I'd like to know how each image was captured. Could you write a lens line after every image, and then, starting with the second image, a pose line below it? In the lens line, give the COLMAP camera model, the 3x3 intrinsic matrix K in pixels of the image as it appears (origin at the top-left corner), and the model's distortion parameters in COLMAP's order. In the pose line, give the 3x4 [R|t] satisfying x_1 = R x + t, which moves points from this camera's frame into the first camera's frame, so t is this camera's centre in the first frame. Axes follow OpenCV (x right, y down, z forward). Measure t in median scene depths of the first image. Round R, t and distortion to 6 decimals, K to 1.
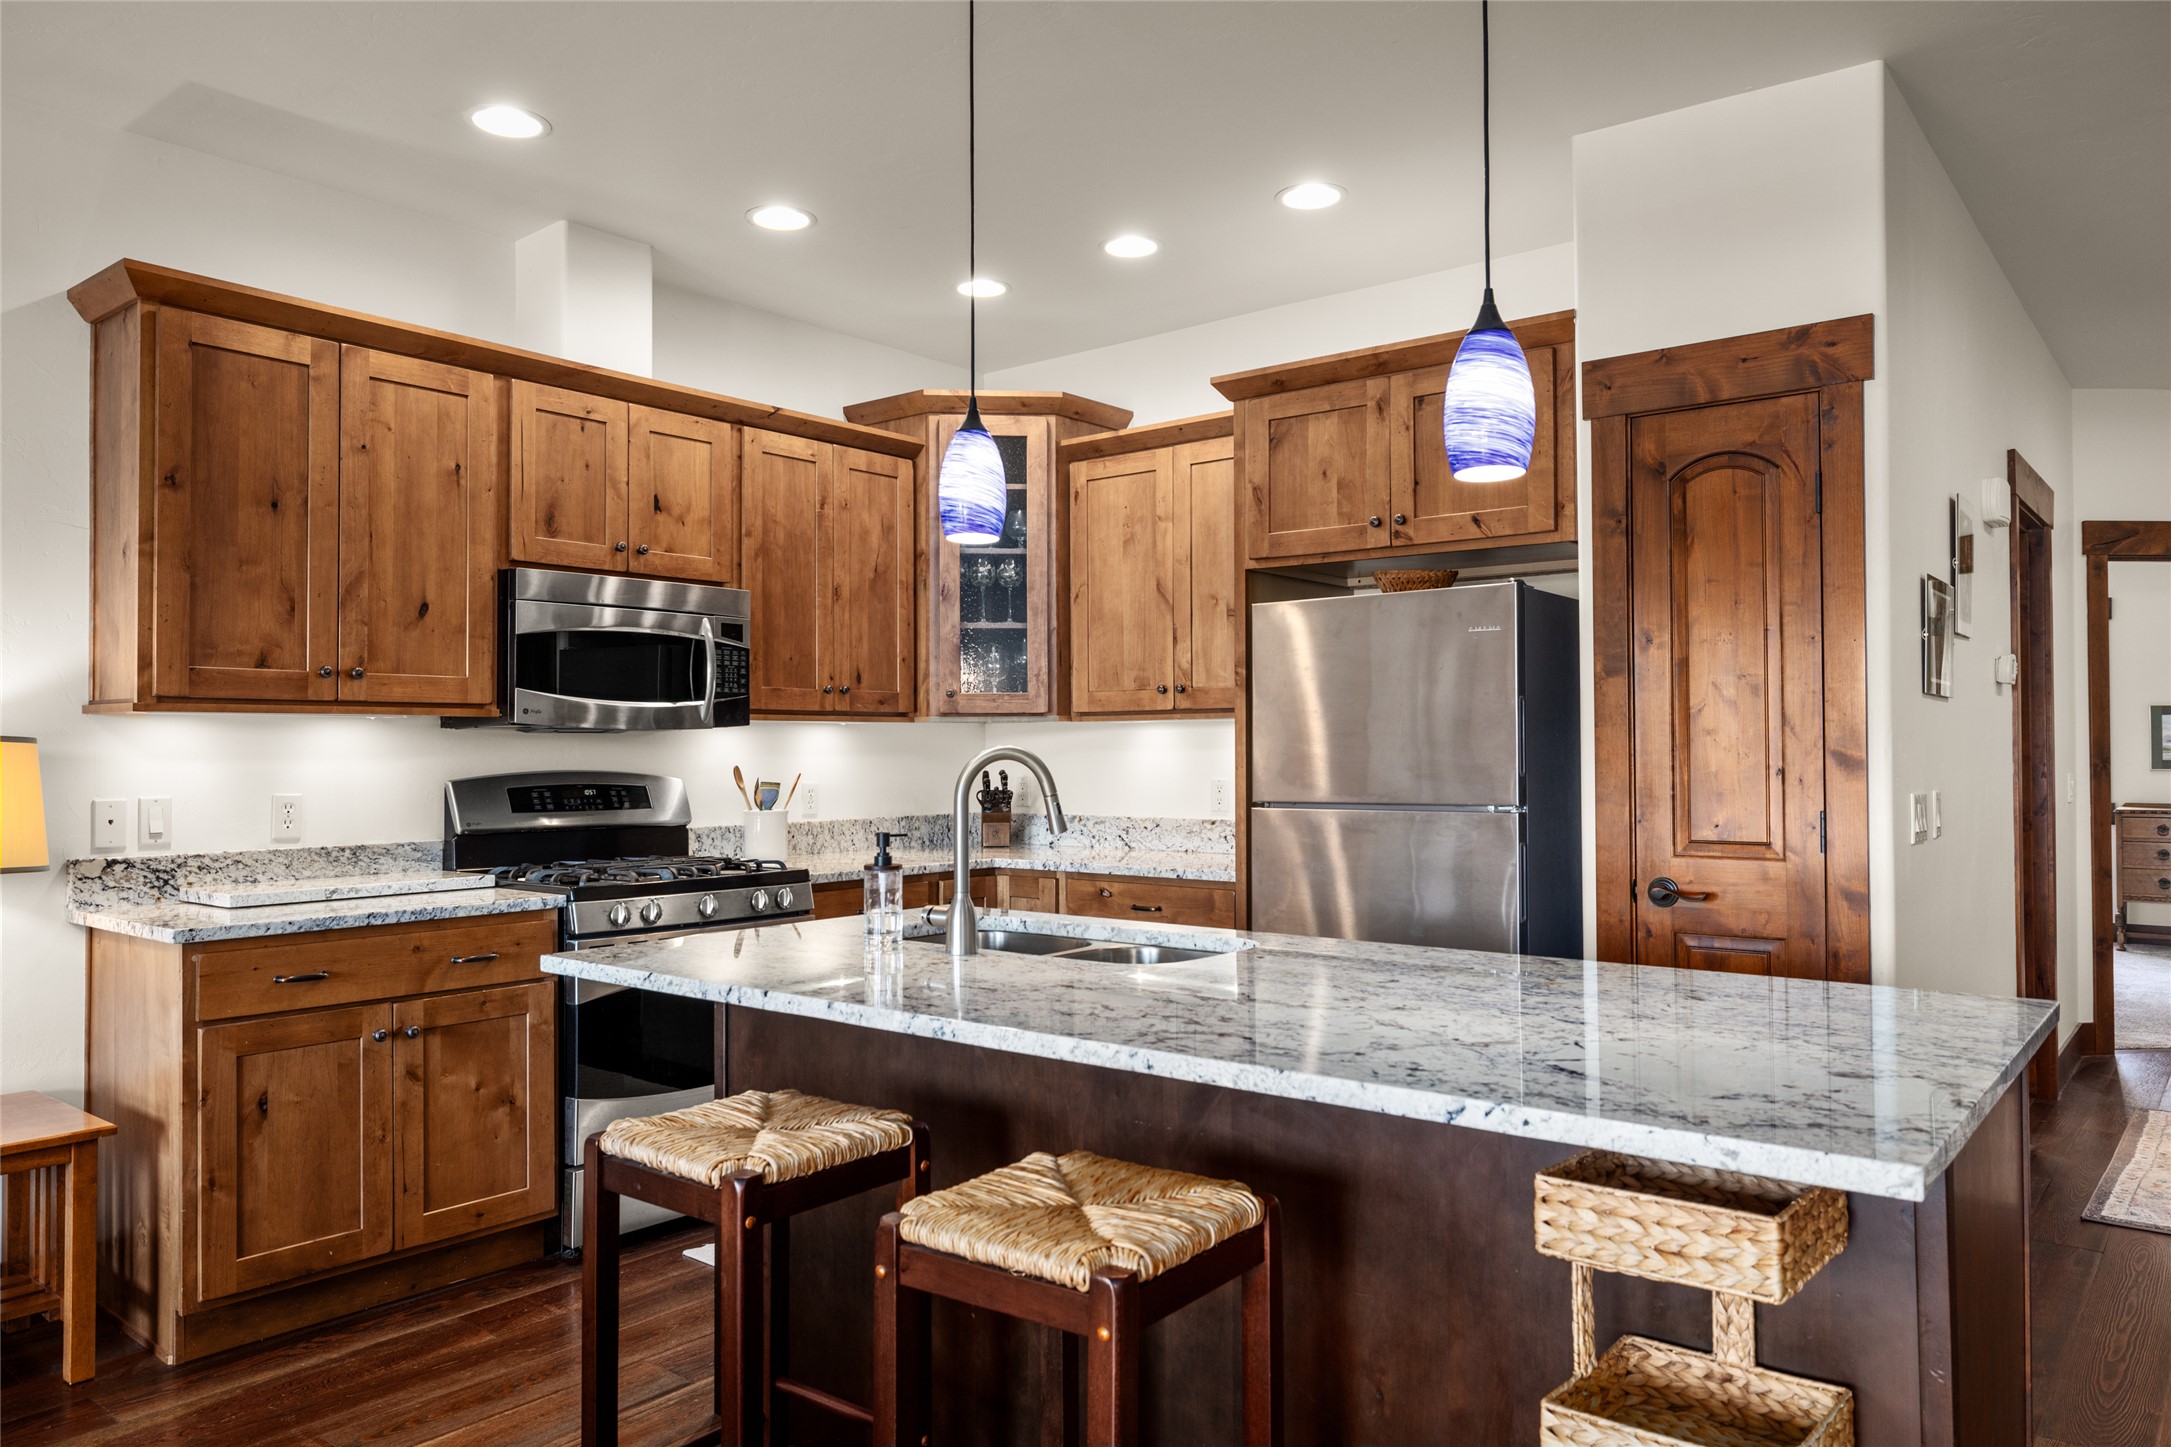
lens RADIAL K [[1469.3, 0, 1093.4], [0, 1469.3, 723.0], [0, 0, 1]] dist [0.003124, -0.003915]
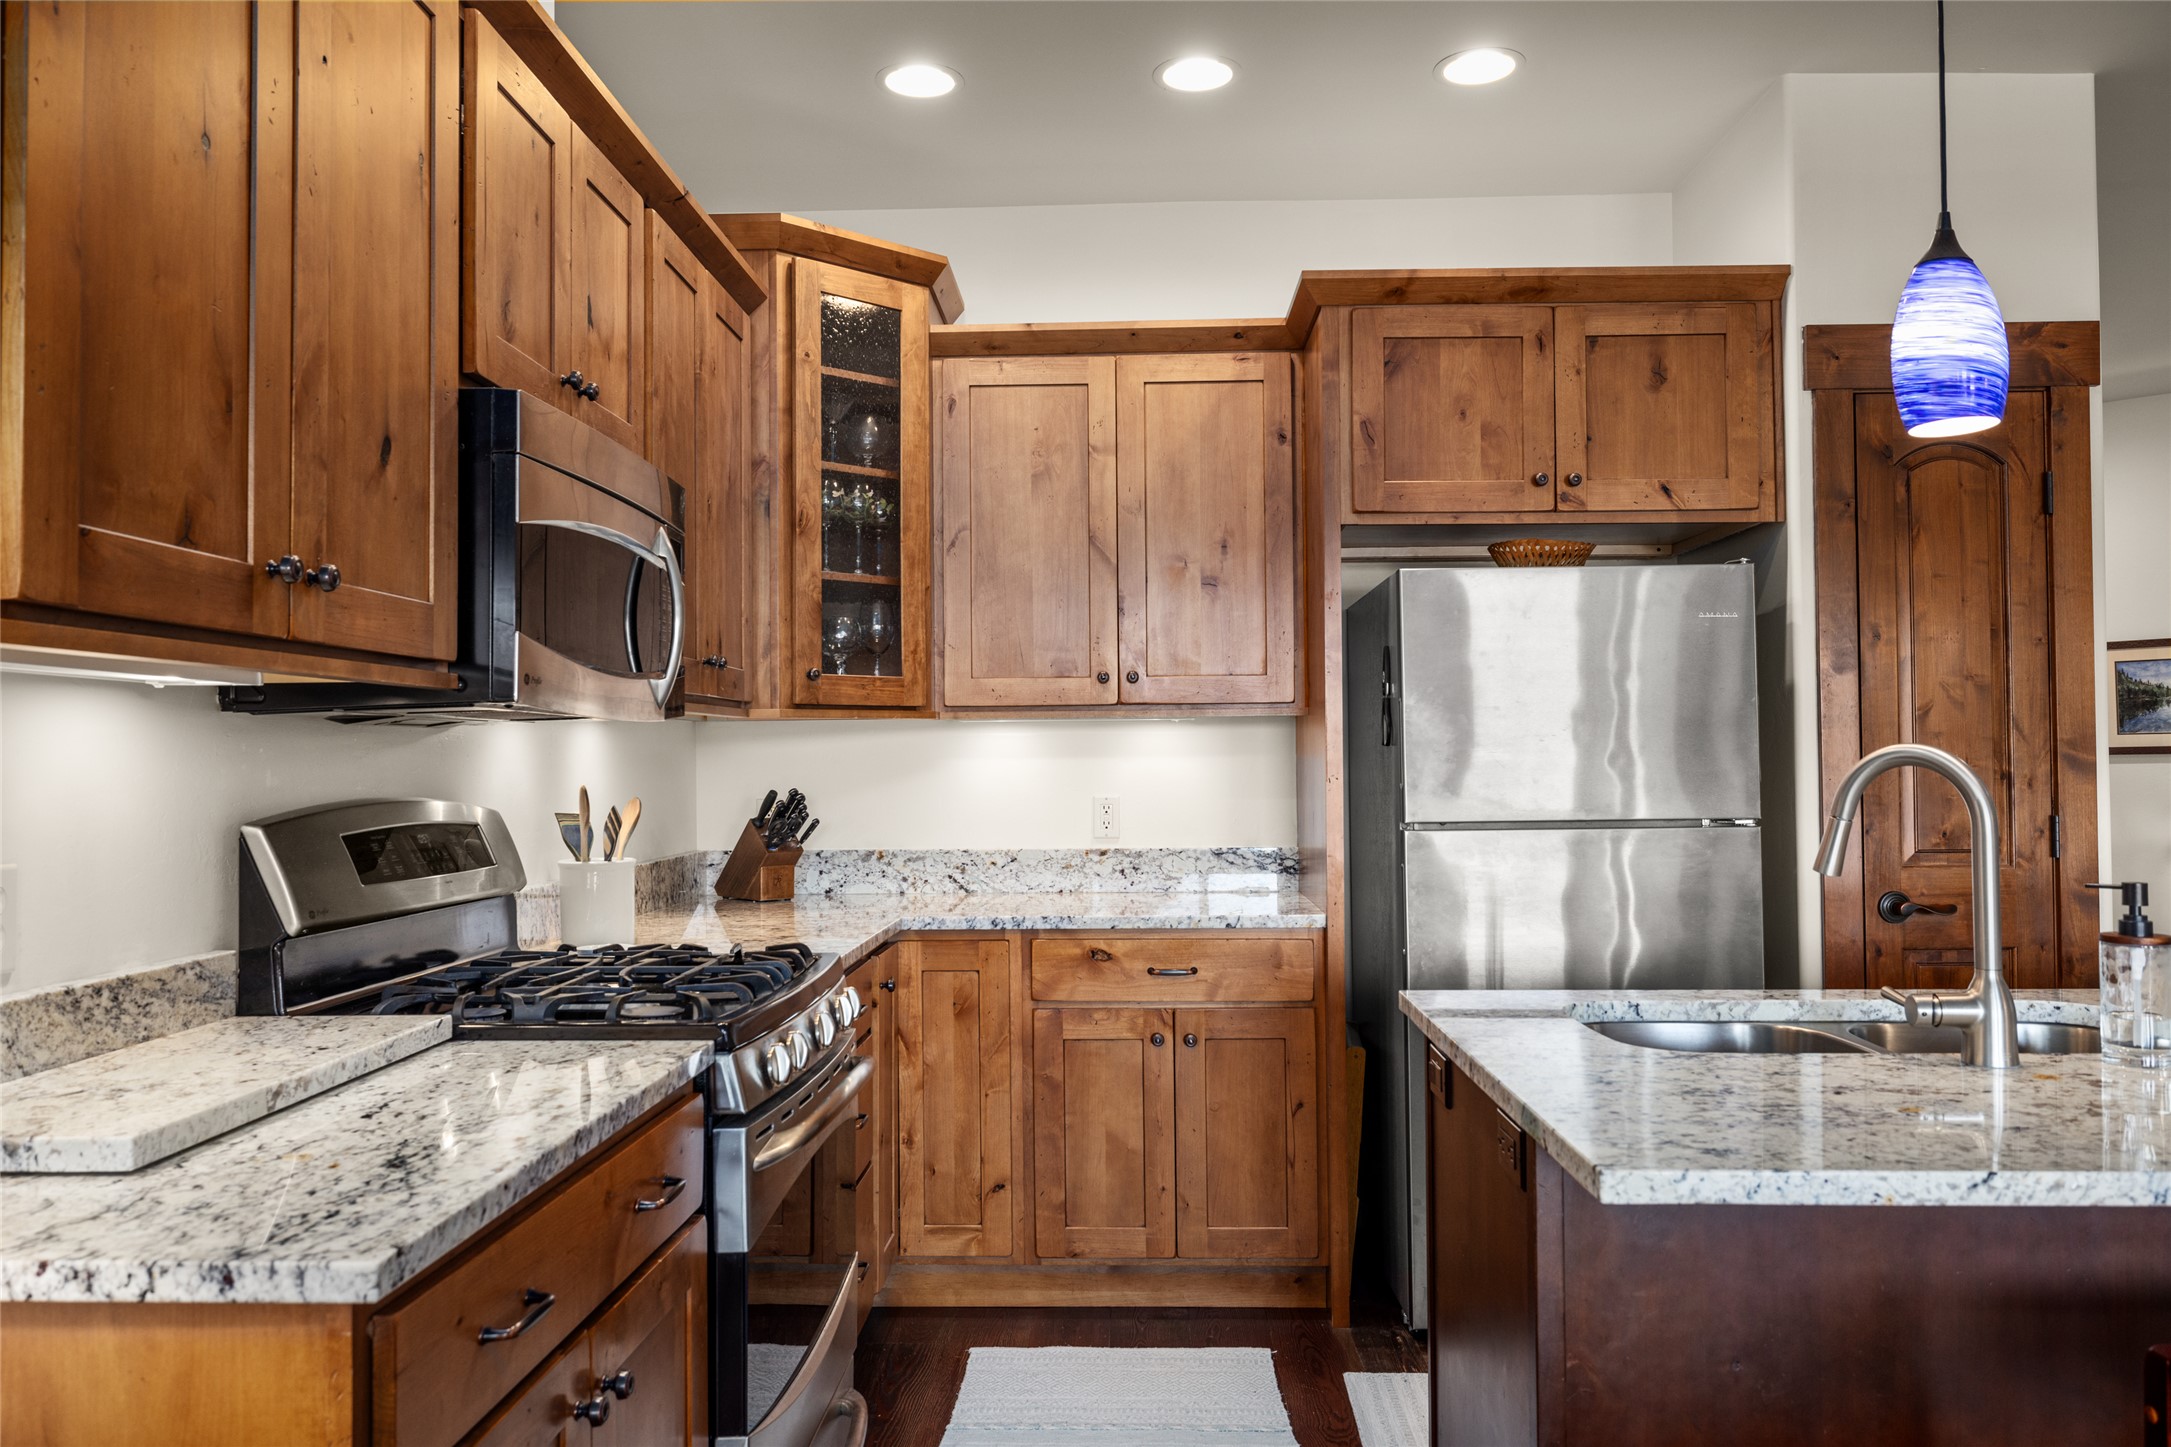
lens RADIAL K [[1561.0, 0, 1089.8], [0, 1561.0, 727.8], [0, 0, 1]] dist [-0.003972, 0.008645]
pose [[0.799652, 0.009523, 0.600388, -0.600364], [-0.006363, 0.999952, -0.007387, 0.012233], [-0.600430, 0.002087, 0.799675, 0.504206]]
